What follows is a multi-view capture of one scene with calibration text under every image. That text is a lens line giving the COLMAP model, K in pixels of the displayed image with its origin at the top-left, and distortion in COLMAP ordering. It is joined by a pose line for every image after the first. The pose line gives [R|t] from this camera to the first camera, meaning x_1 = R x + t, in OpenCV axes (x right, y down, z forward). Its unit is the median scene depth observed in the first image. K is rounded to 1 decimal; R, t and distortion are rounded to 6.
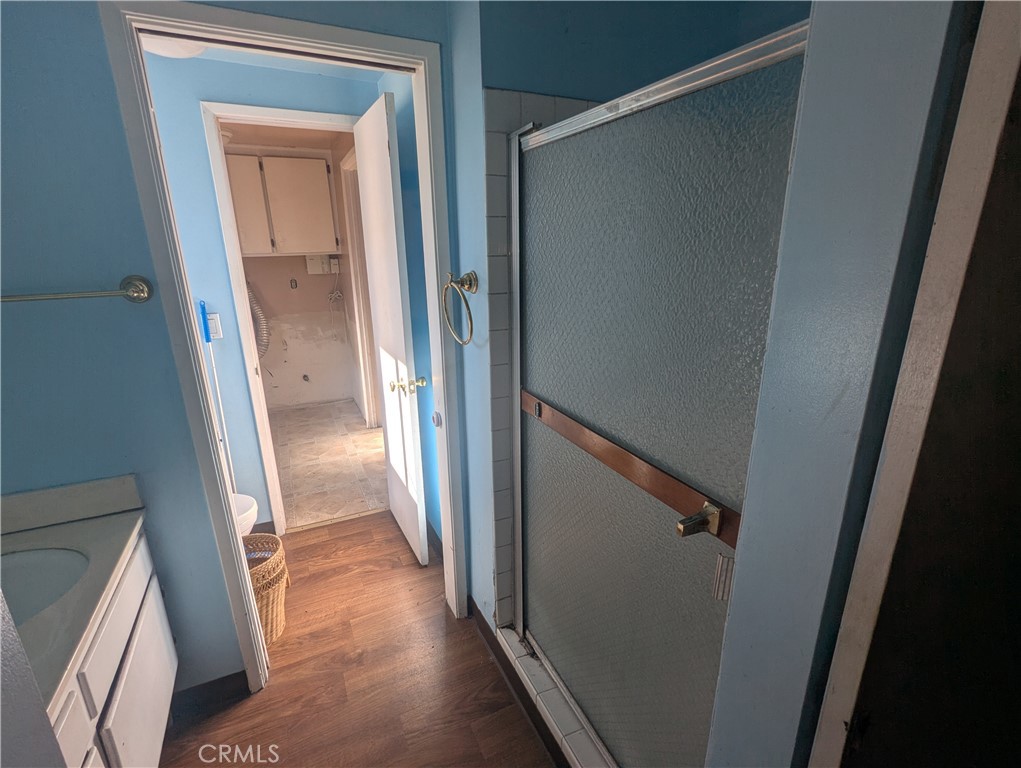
lens RADIAL K [[478.5, 0, 510.5], [0, 478.5, 384.3], [0, 0, 1]] dist [-0.006035, -0.000606]
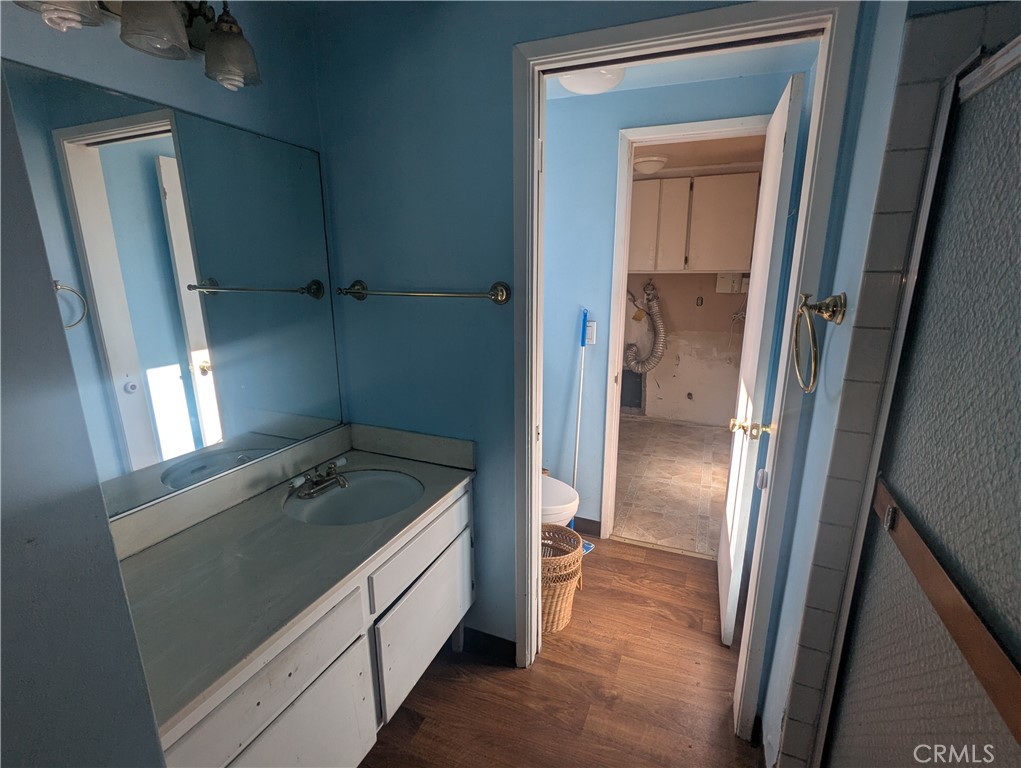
lens RADIAL K [[478.5, 0, 513.1], [0, 478.5, 387.9], [0, 0, 1]] dist [-0.006035, -0.000606]
pose [[0.669269, 0.190357, -0.718222, 0.089437], [-0.213155, 0.975184, 0.059836, -0.027887], [0.711789, 0.113046, 0.693237, 0.129924]]
